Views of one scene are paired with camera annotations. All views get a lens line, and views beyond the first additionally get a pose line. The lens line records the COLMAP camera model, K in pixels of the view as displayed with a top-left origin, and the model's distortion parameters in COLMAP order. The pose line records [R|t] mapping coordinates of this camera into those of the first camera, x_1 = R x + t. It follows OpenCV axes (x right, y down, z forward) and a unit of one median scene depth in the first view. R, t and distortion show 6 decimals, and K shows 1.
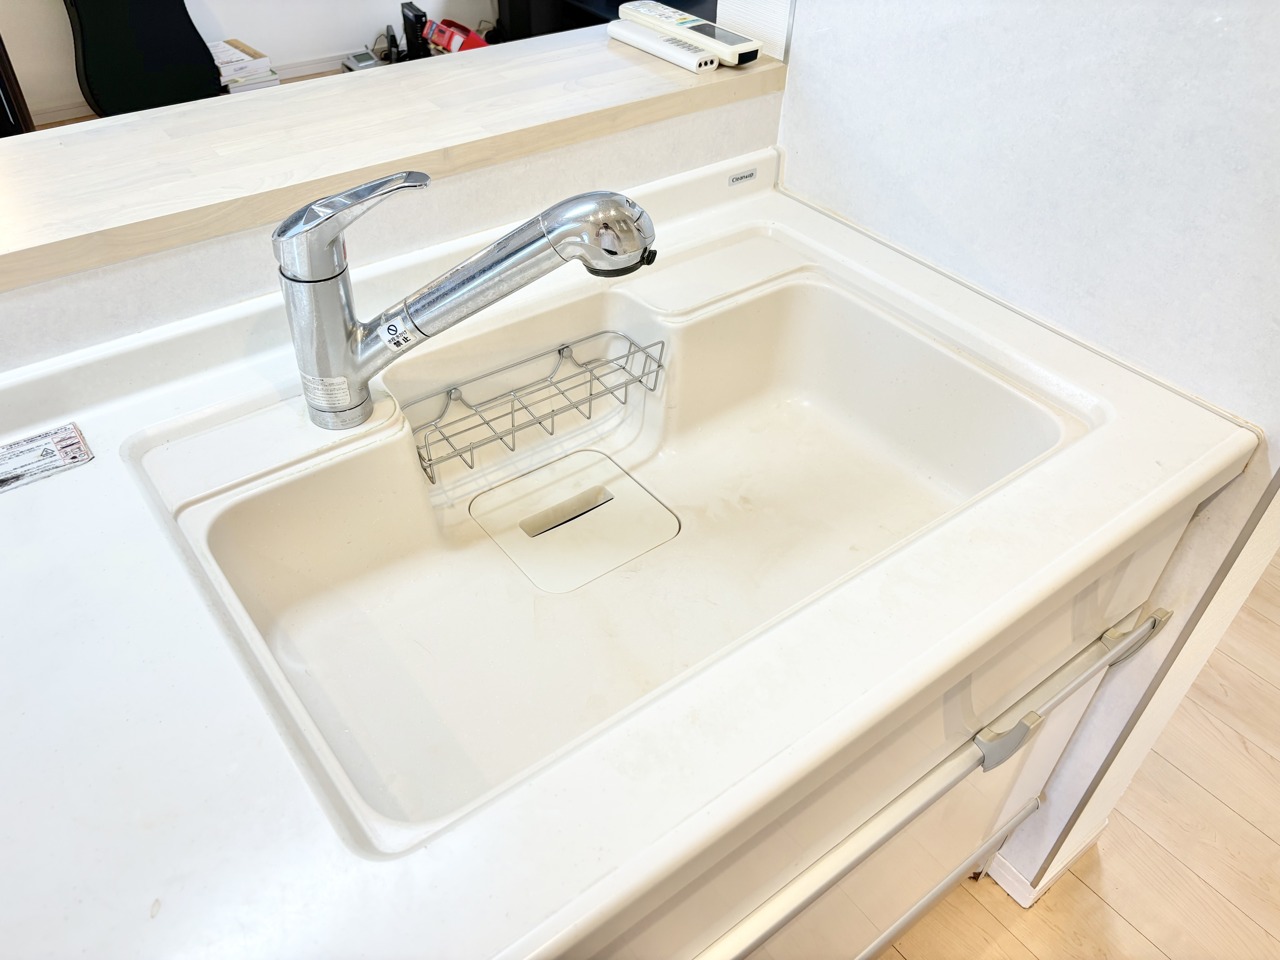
lens RADIAL K [[972.9, 0, 638.4], [0, 972.9, 480.1], [0, 0, 1]] dist [0.030218, -0.001175]
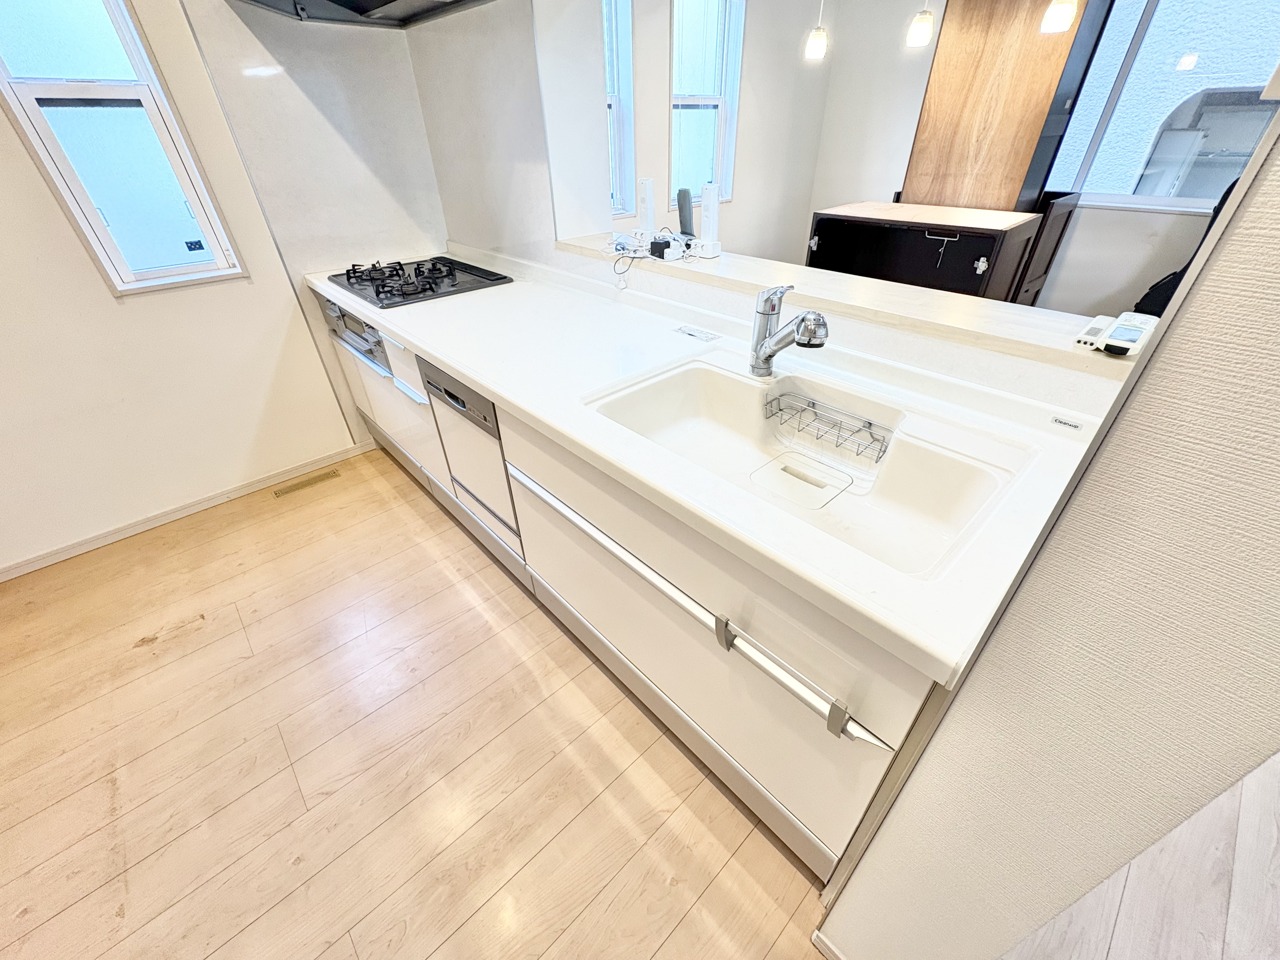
lens RADIAL K [[507.5, 0, 643.5], [0, 507.5, 479.9], [0, 0, 1]] dist [0.000125, 0.000260]
pose [[0.097946, 0.544379, -0.833101, 0.793791], [-0.631795, 0.680809, 0.370587, -0.148216], [0.768923, 0.490052, 0.410618, 0.270067]]
